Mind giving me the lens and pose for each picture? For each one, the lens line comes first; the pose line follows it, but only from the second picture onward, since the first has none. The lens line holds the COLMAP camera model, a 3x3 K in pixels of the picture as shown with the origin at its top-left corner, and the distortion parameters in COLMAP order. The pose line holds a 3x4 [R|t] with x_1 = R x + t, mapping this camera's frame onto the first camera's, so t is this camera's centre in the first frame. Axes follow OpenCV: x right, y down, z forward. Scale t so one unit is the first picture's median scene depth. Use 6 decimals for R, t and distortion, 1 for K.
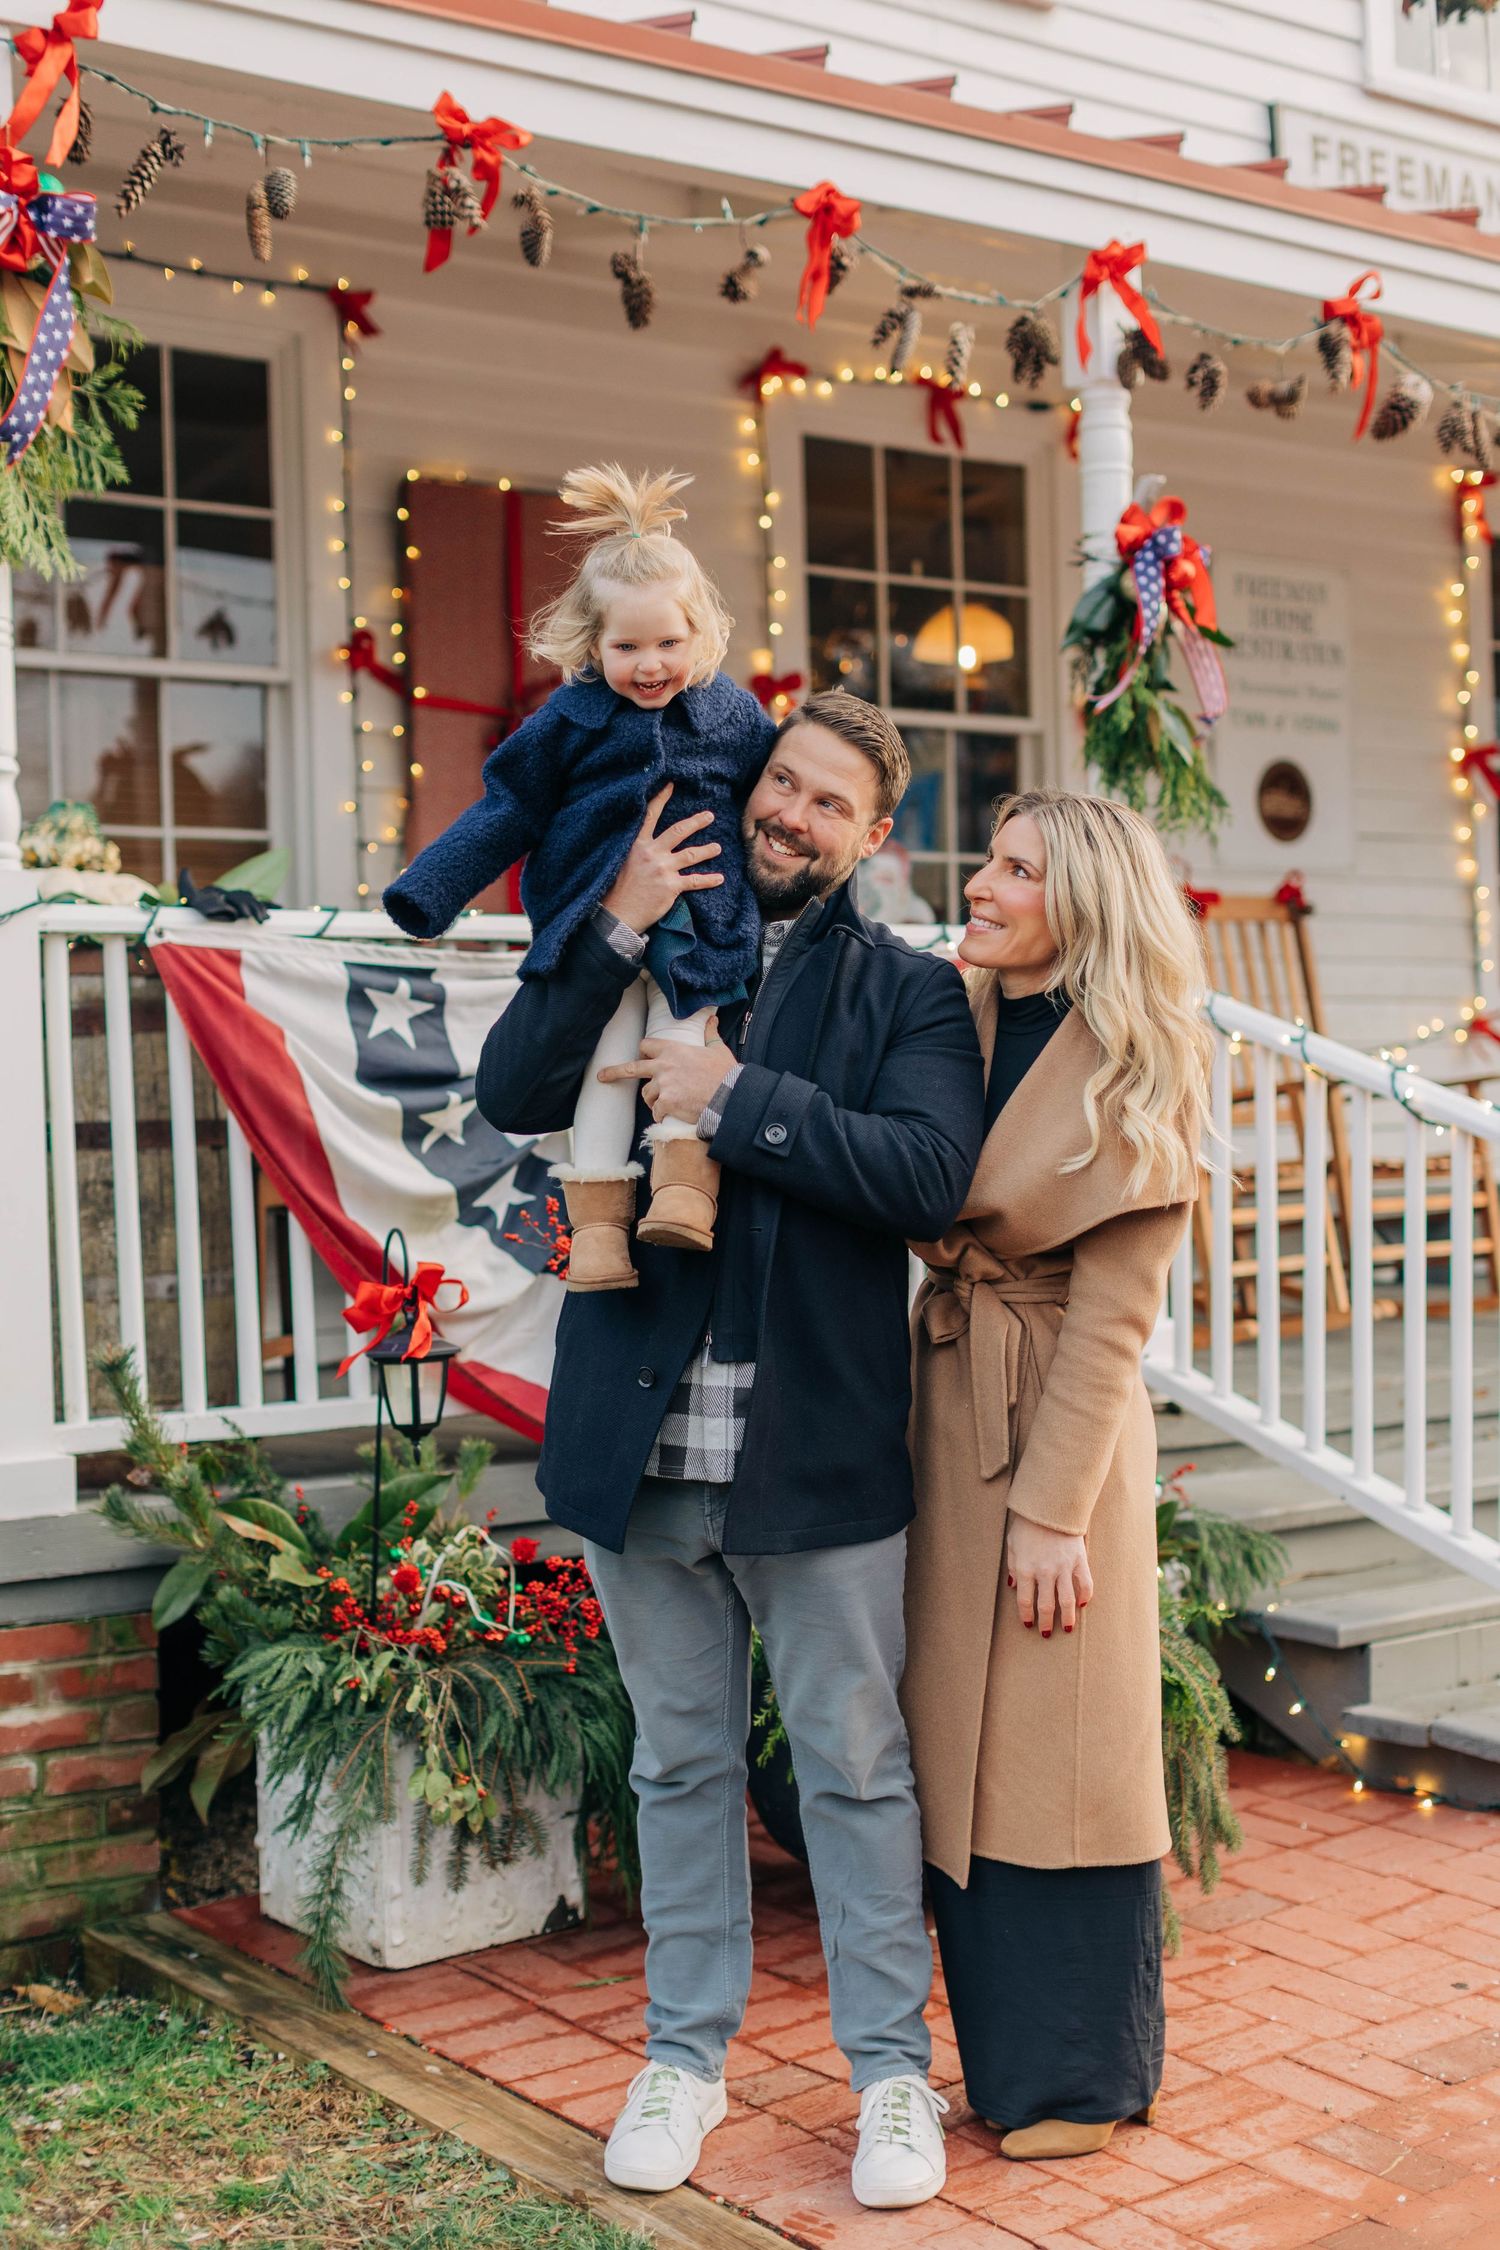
lens RADIAL K [[3369.1, 0, 699.8], [0, 3369.1, 1153.5], [0, 0, 1]] dist [0.016464, 0.009990]
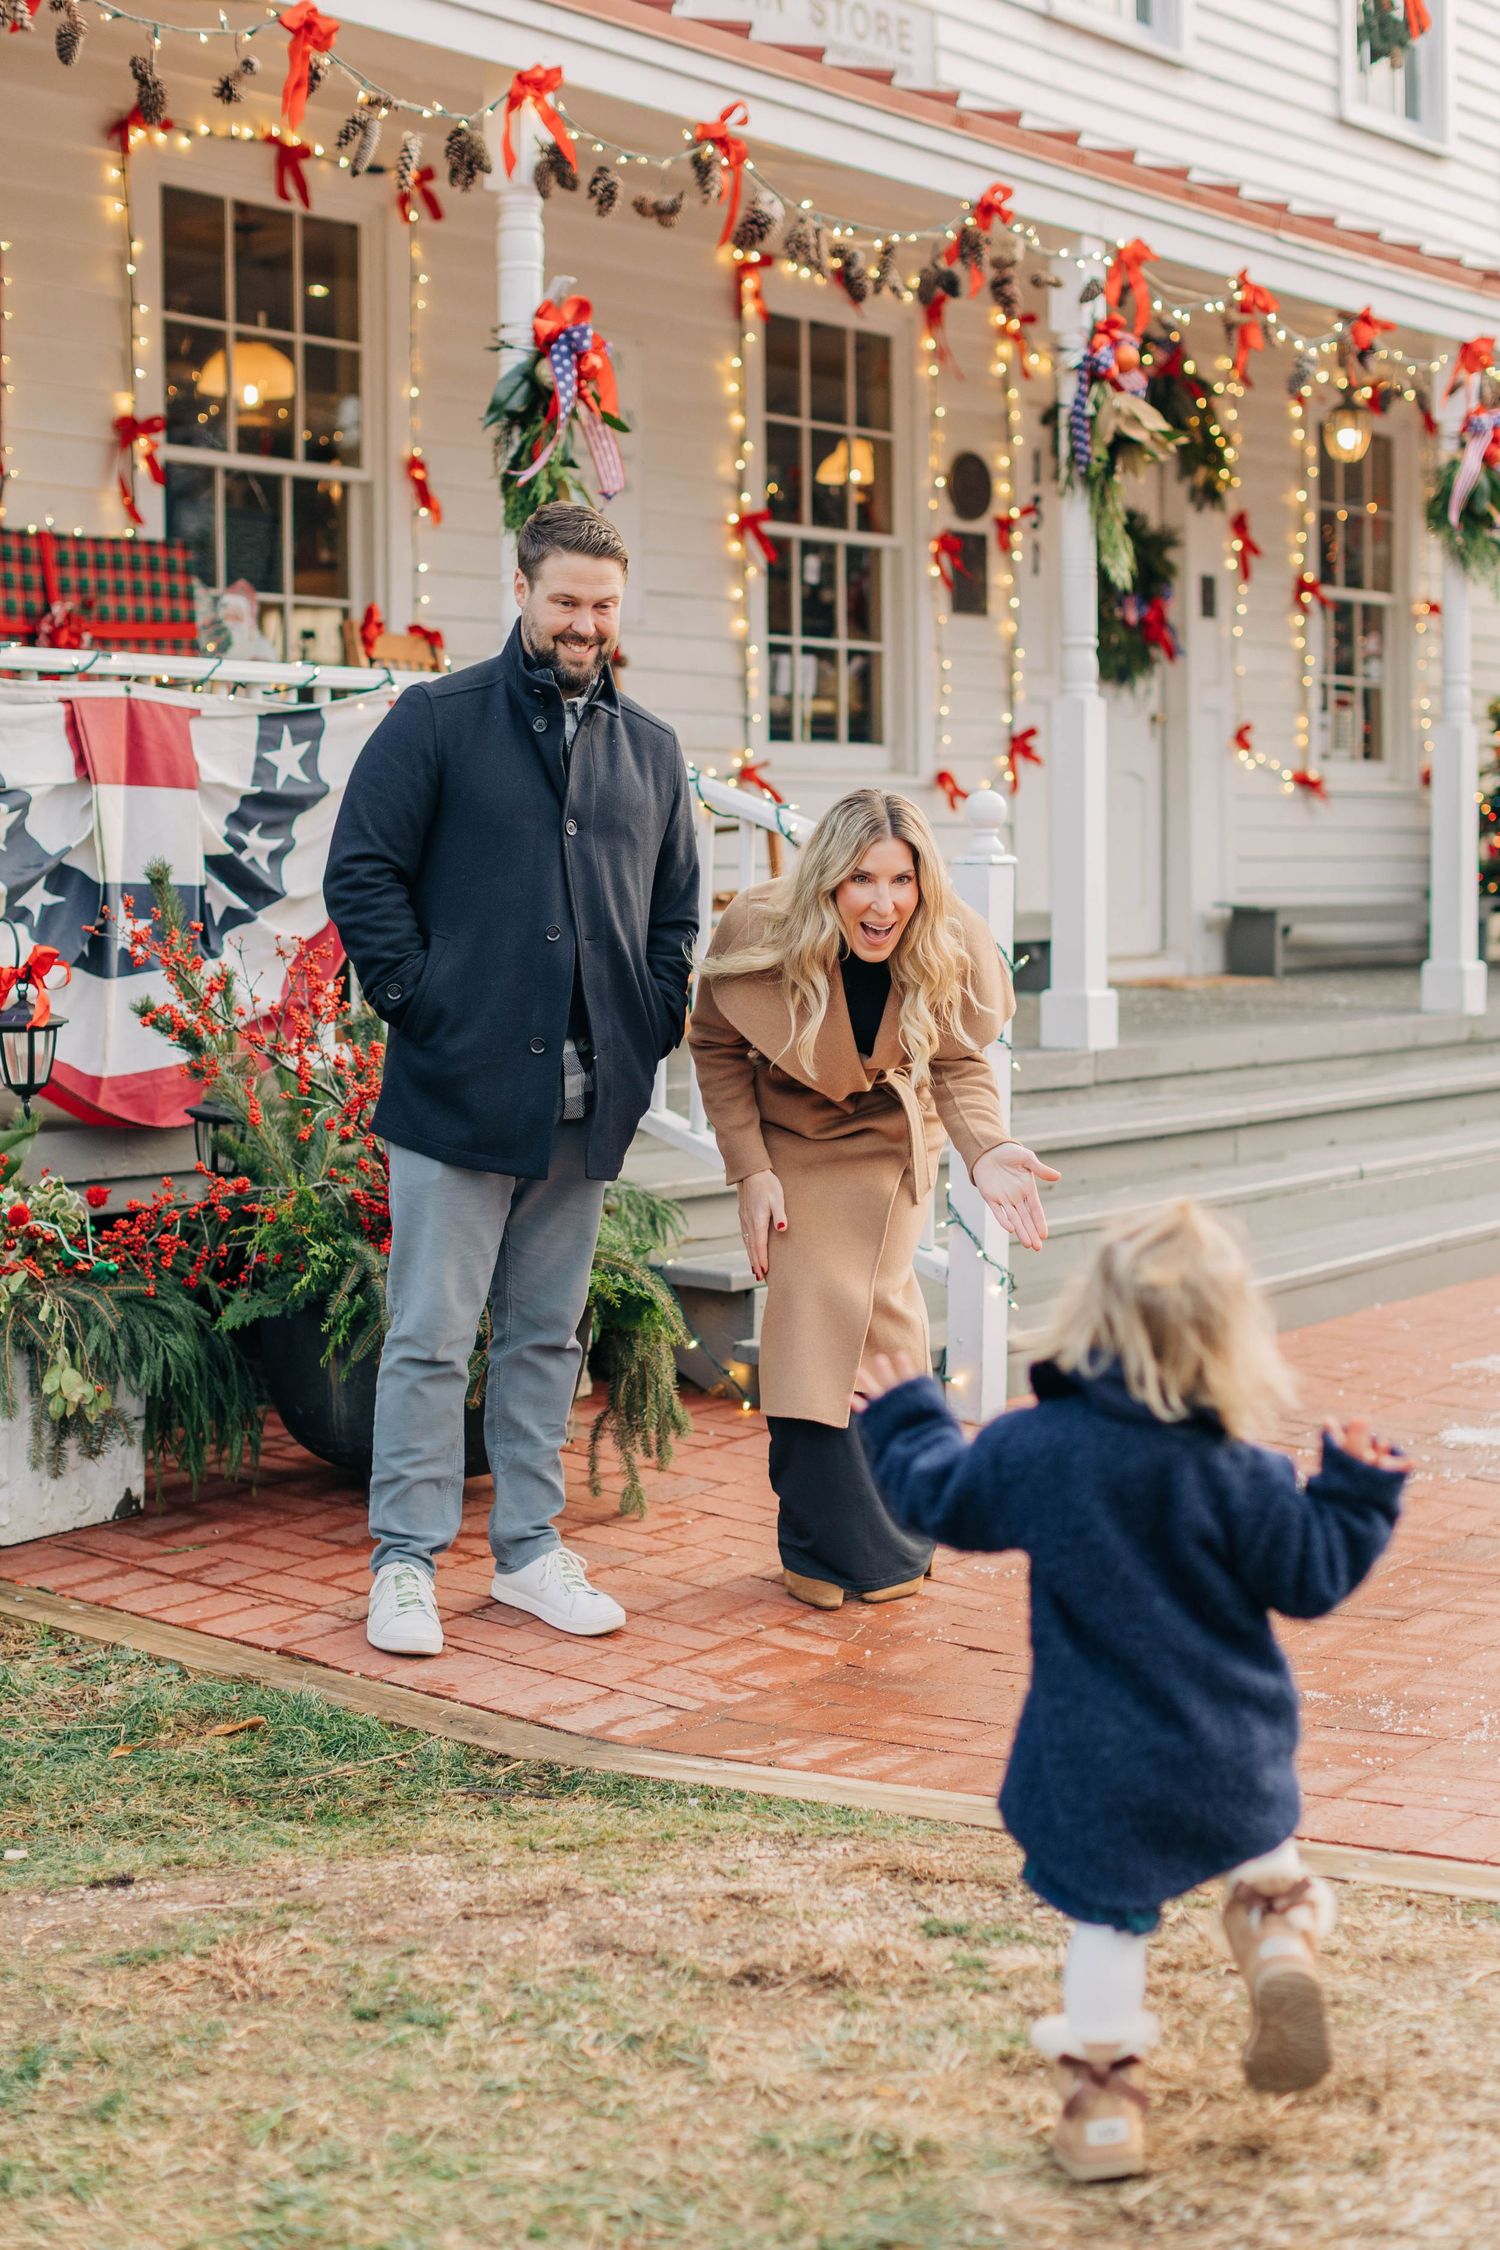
lens RADIAL K [[3678.1, 0, 750.0], [0, 3678.1, 1125.0], [0, 0, 1]] dist [0.000997, 0.119909]
pose [[0.963502, 0.003861, 0.267674, -0.136007], [-0.019670, 0.998214, 0.056403, 0.012591], [-0.266979, -0.059609, 0.961857, -0.222805]]
